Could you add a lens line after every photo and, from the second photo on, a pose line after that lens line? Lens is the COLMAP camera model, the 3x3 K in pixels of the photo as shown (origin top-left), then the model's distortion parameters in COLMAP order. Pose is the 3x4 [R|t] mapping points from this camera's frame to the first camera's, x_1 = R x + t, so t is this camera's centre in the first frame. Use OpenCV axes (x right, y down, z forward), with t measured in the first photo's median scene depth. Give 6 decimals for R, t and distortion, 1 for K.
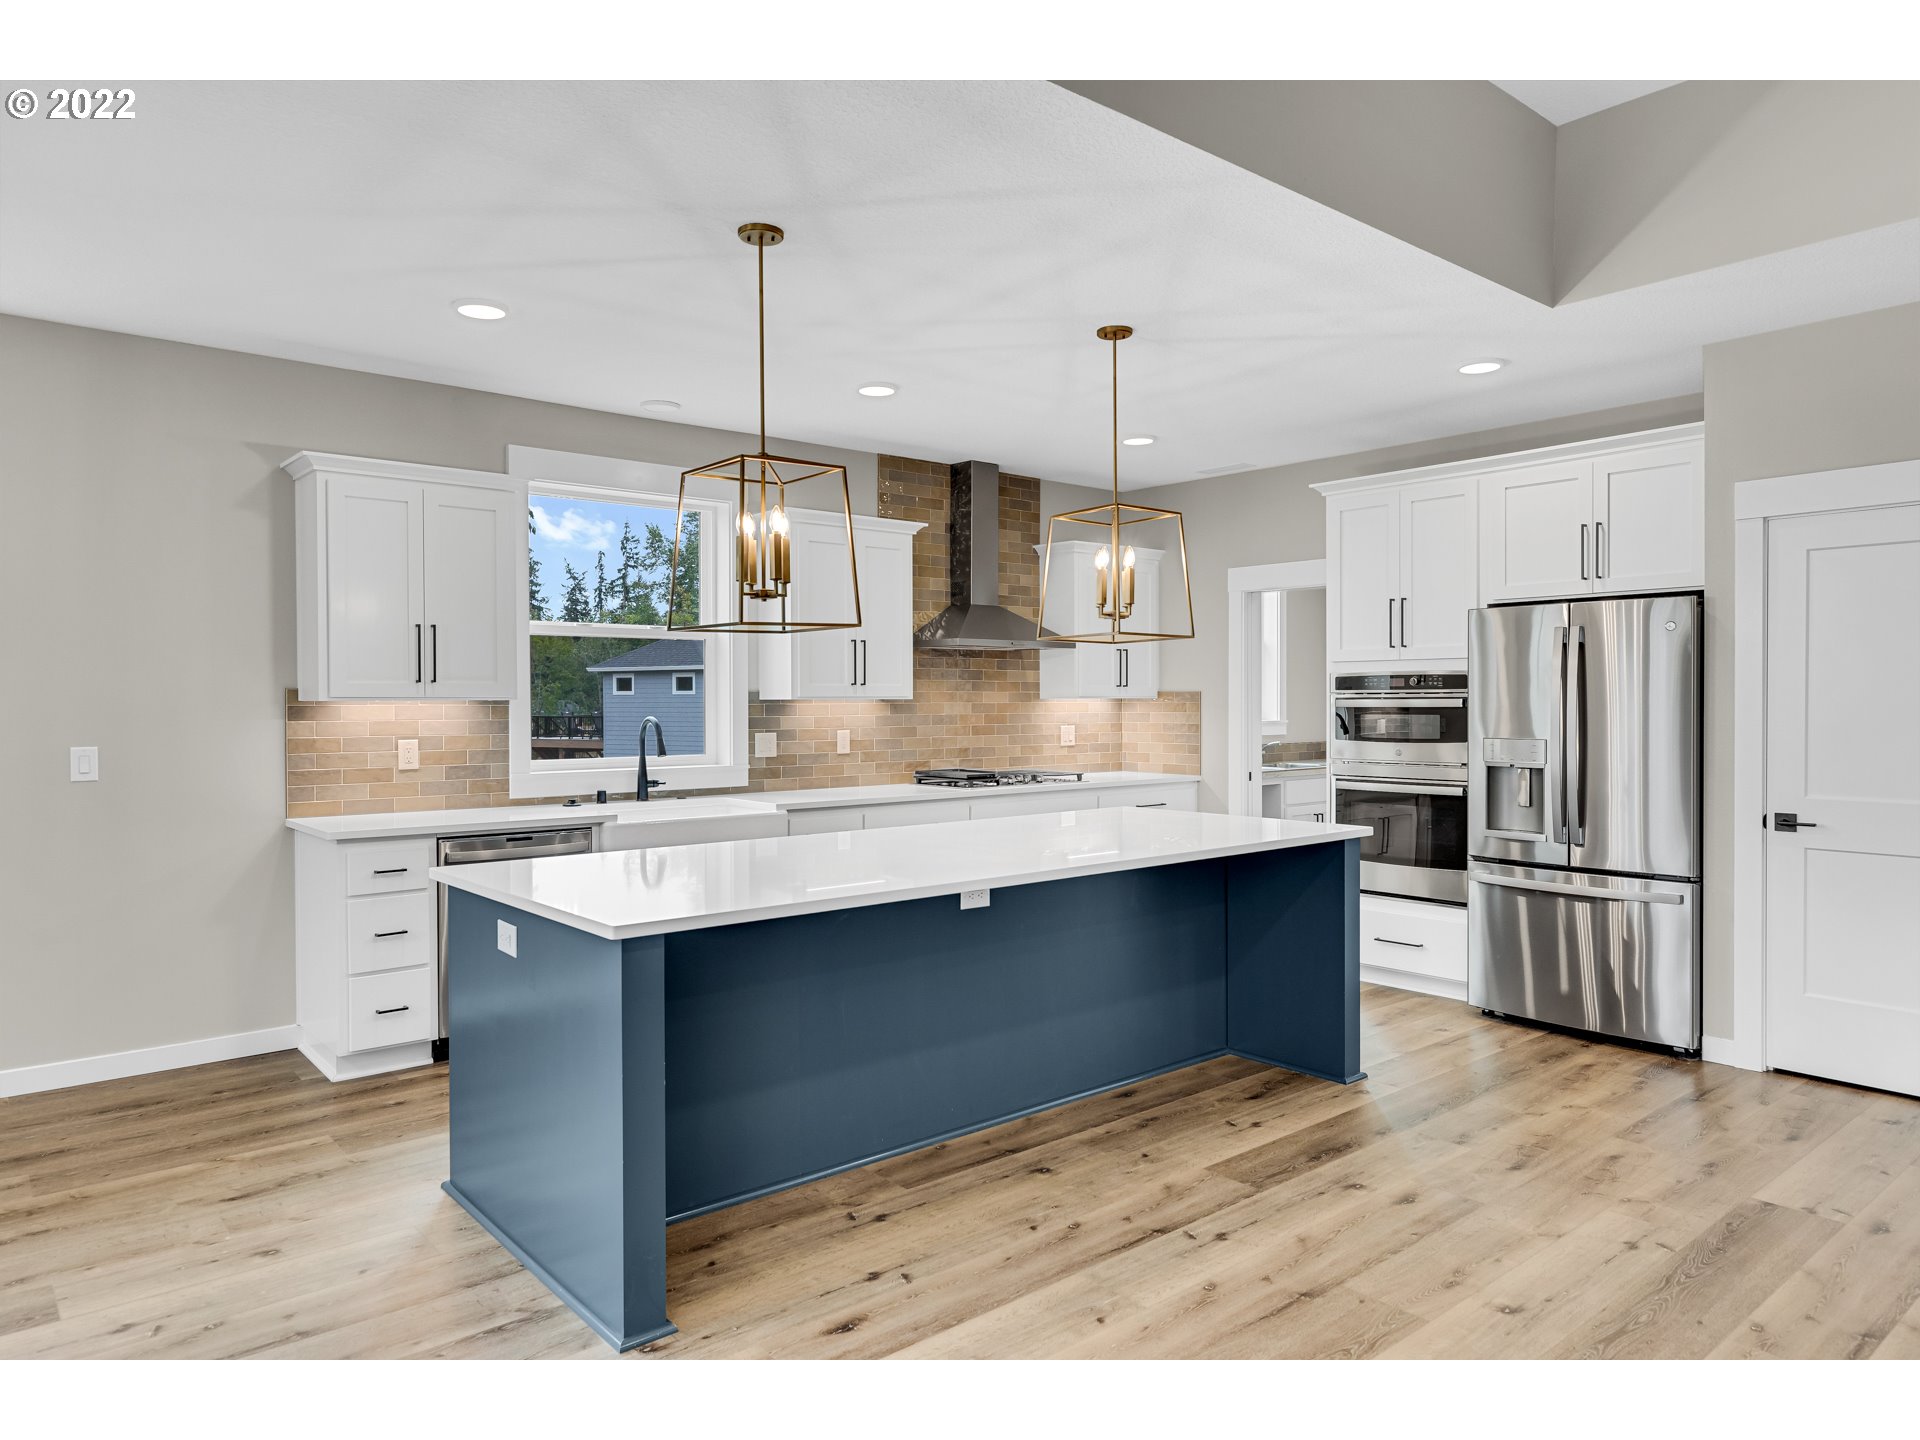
lens RADIAL K [[1223.4, 0, 957.2], [0, 1223.4, 714.1], [0, 0, 1]] dist [0.001816, 0.000369]
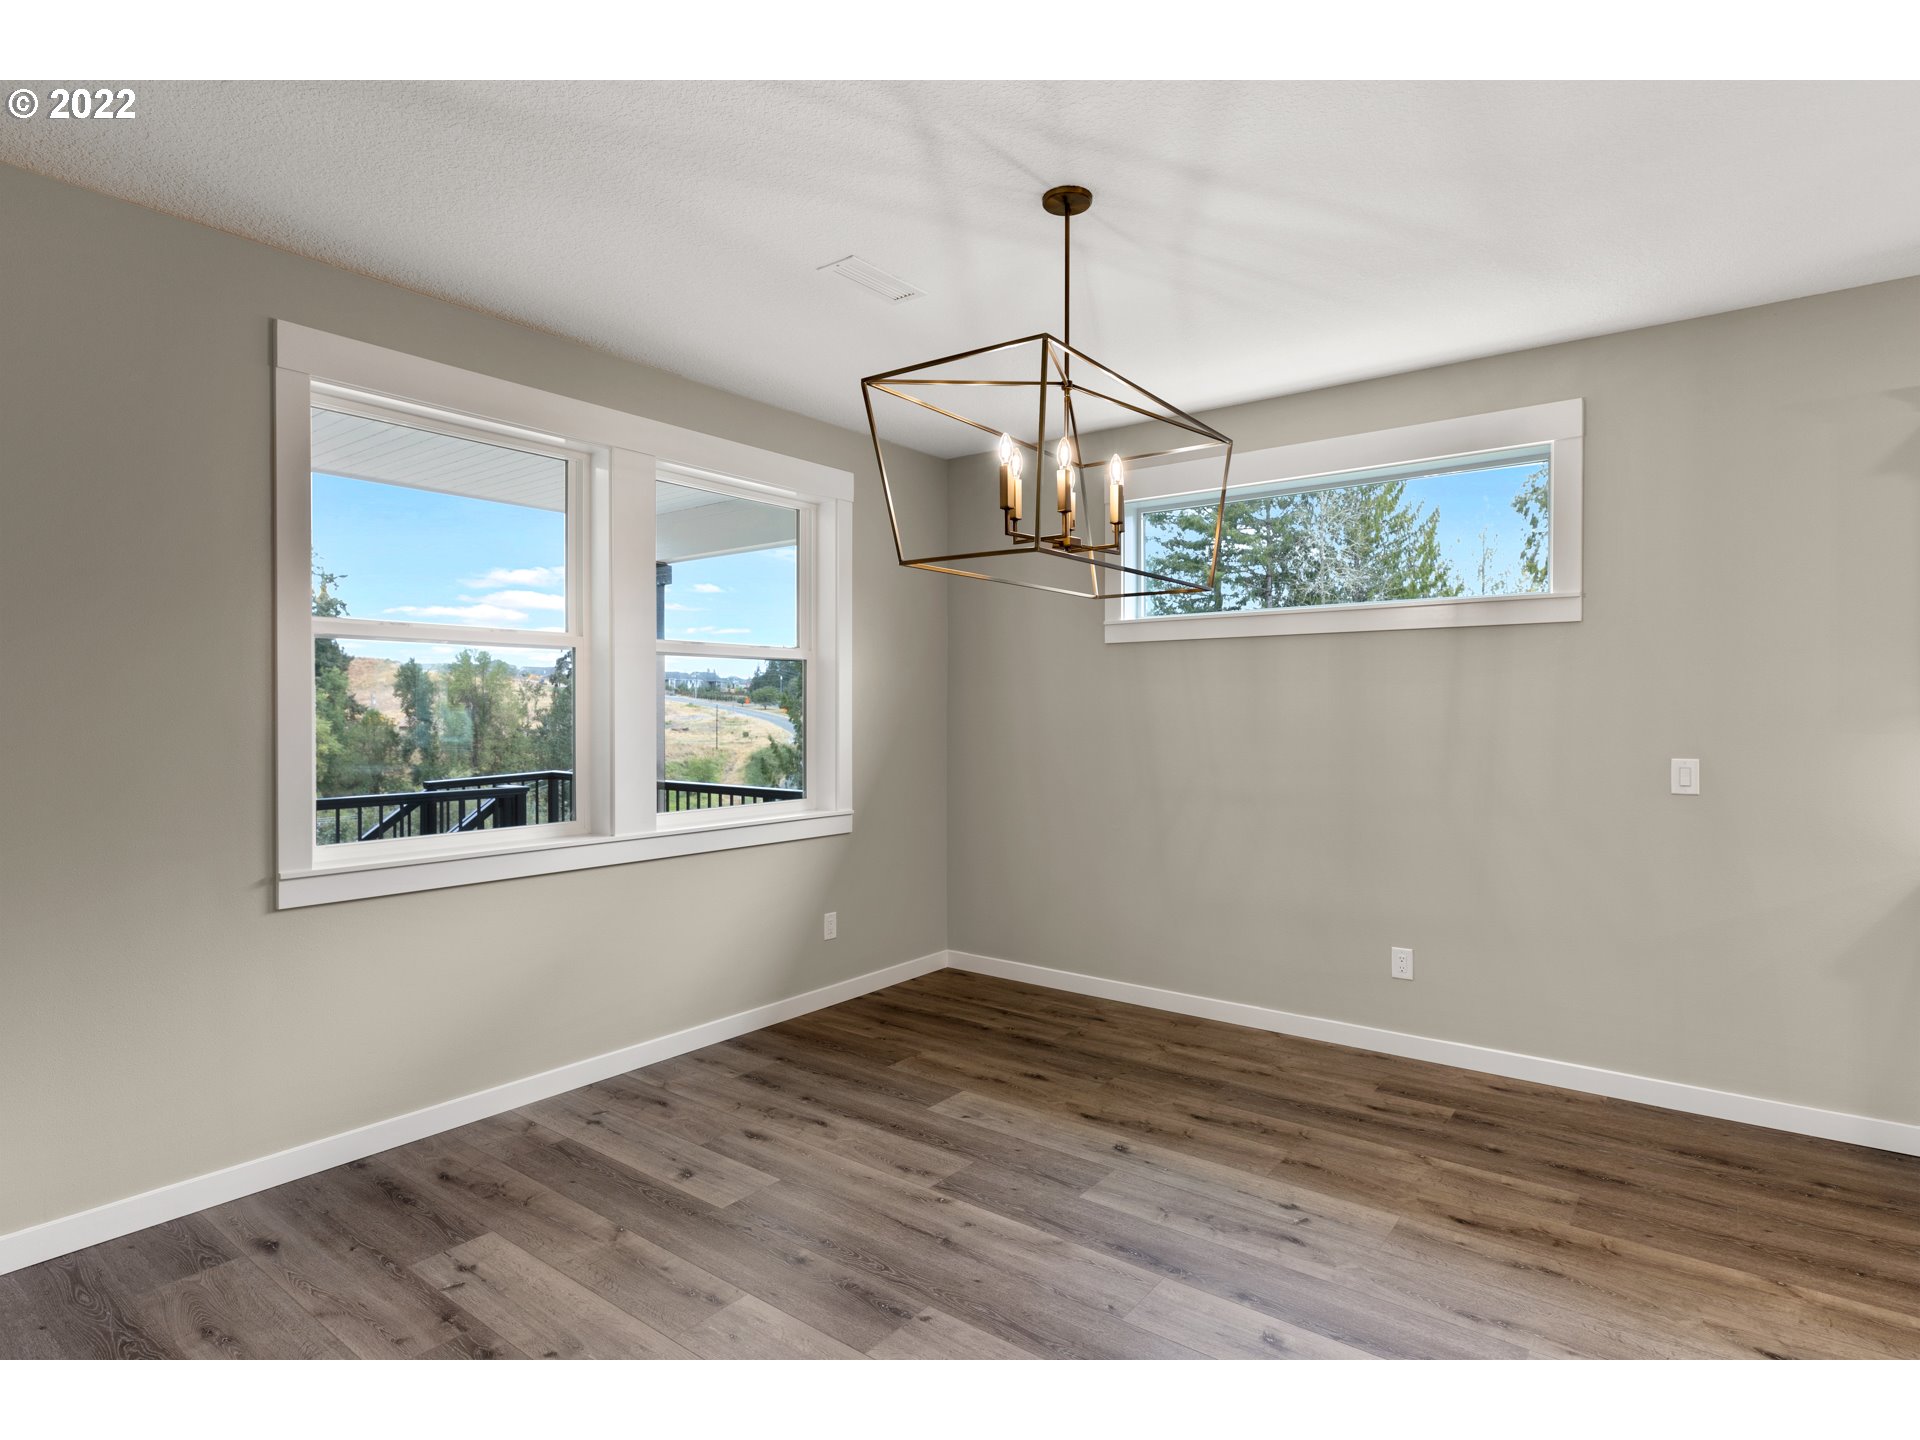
lens RADIAL K [[1013.7, 0, 956.9], [0, 1013.7, 716.6], [0, 0, 1]] dist [-0.004604, -0.001115]
pose [[0.213346, 0.008344, -0.976941, -0.070326], [-0.013165, 0.999897, 0.005665, -0.003292], [0.976888, 0.011653, 0.213434, 0.298676]]
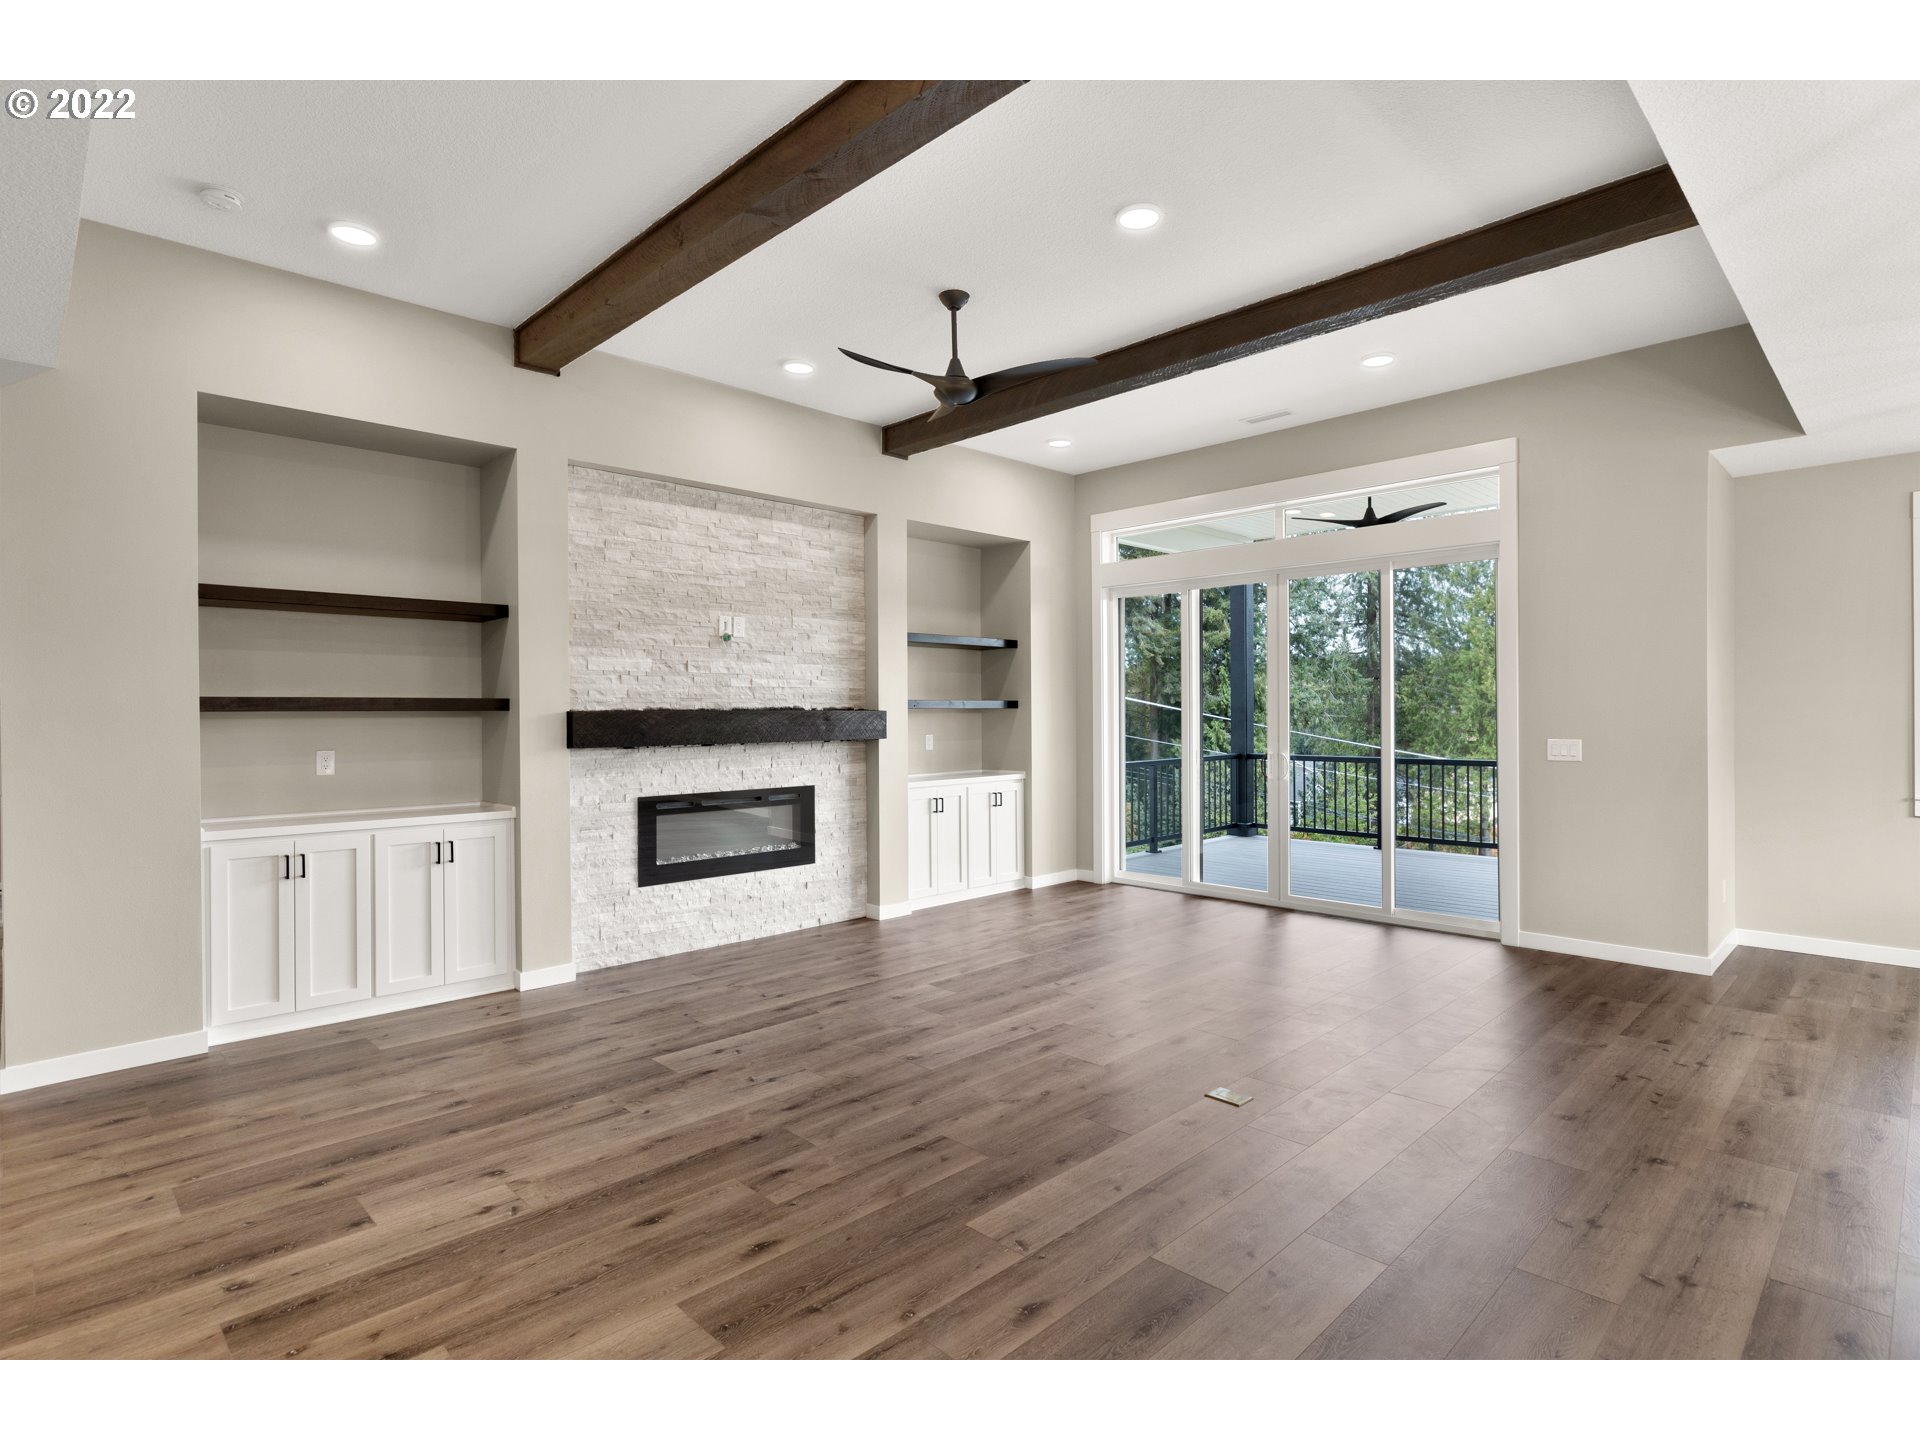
lens RADIAL K [[976.6, 0, 959.3], [0, 976.6, 714.7], [0, 0, 1]] dist [-0.001428, -0.000202]
pose [[-0.996817, 0.009703, -0.079127, 0.447901], [0.008565, 0.999855, 0.014715, -0.015130], [0.079258, 0.013990, -0.996756, 1.129573]]
